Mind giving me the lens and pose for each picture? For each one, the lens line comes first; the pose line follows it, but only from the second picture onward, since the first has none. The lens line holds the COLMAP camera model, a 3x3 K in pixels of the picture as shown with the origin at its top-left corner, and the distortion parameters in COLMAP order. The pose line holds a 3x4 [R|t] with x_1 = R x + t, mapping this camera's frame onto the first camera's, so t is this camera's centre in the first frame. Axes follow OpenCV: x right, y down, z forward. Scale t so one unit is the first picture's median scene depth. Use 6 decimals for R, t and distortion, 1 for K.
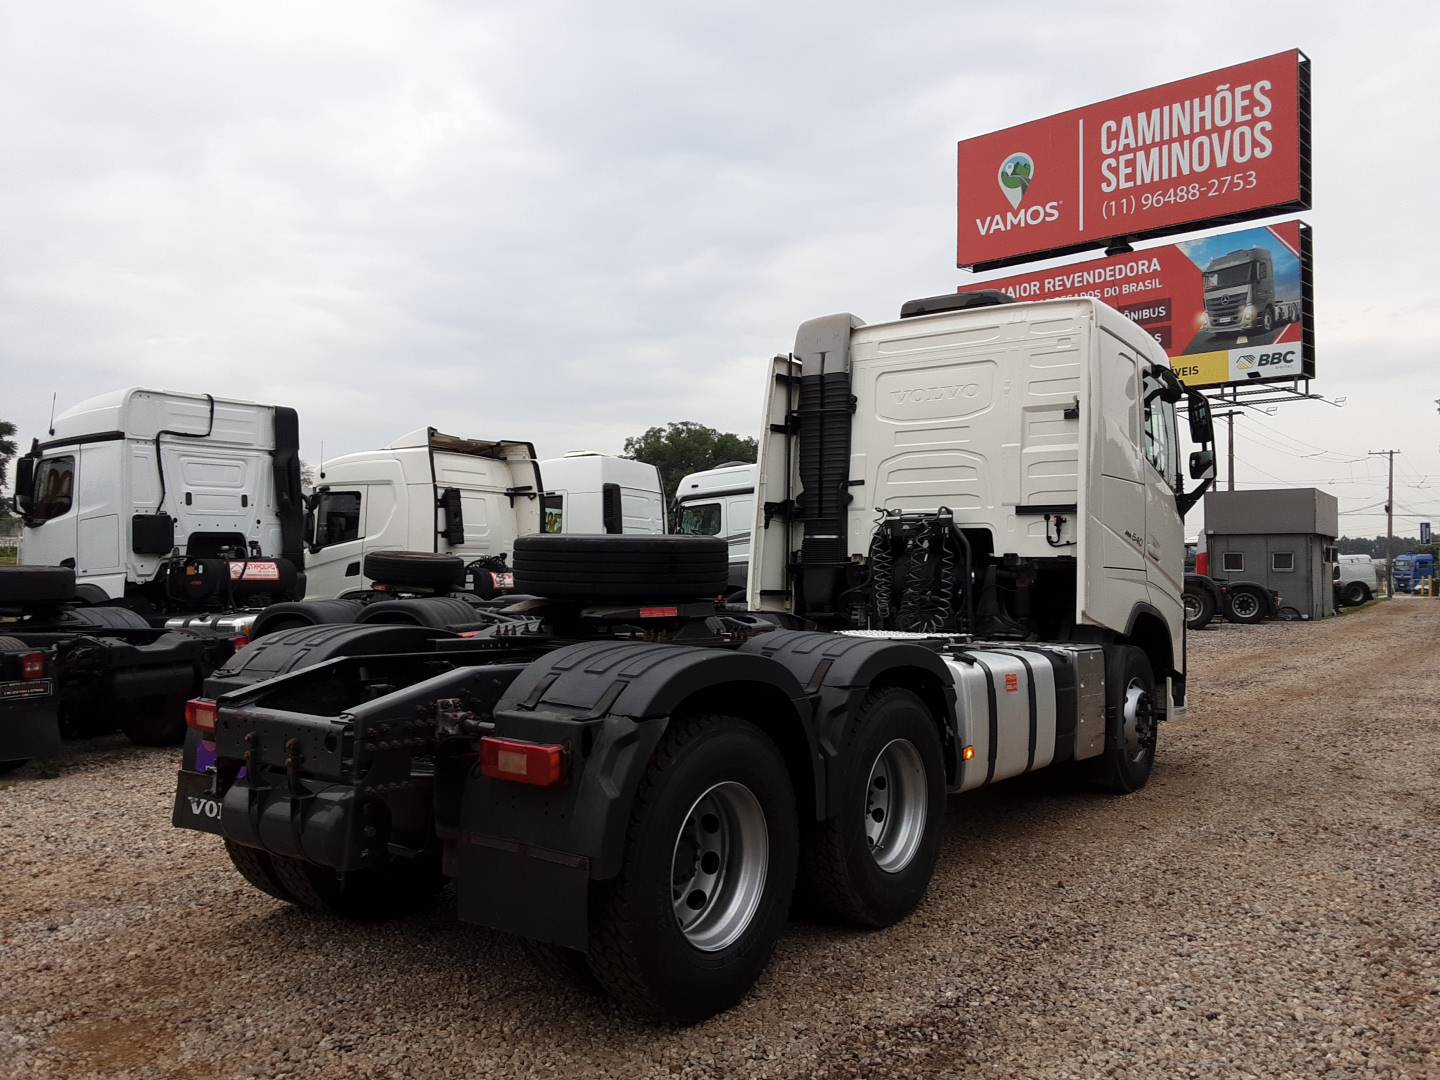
lens RADIAL K [[1213.7, 0, 720.0], [0, 1213.7, 540.0], [0, 0, 1]] dist [0.088275, -0.145566]
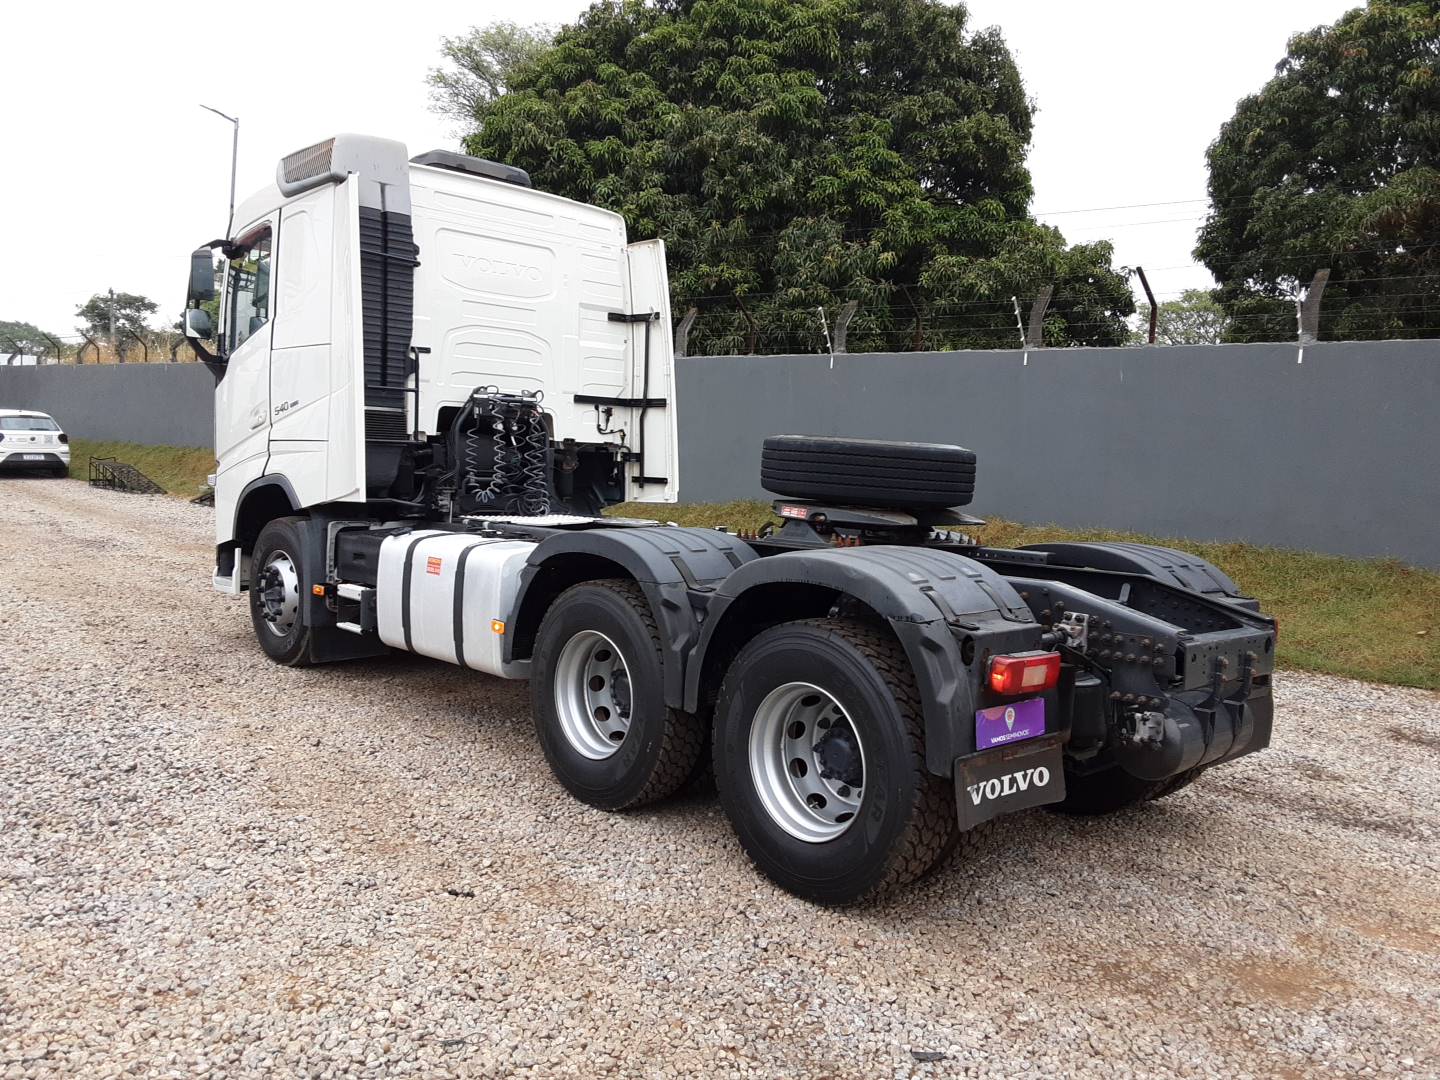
lens RADIAL K [[1213.7, 0, 720.0], [0, 1213.7, 540.0], [0, 0, 1]] dist [0.088275, -0.145566]
pose [[0.133743, -0.074268, 0.988229, -0.814853], [-0.067294, 0.994206, 0.083824, 0.001395], [-0.988729, -0.077713, 0.127971, 0.728474]]
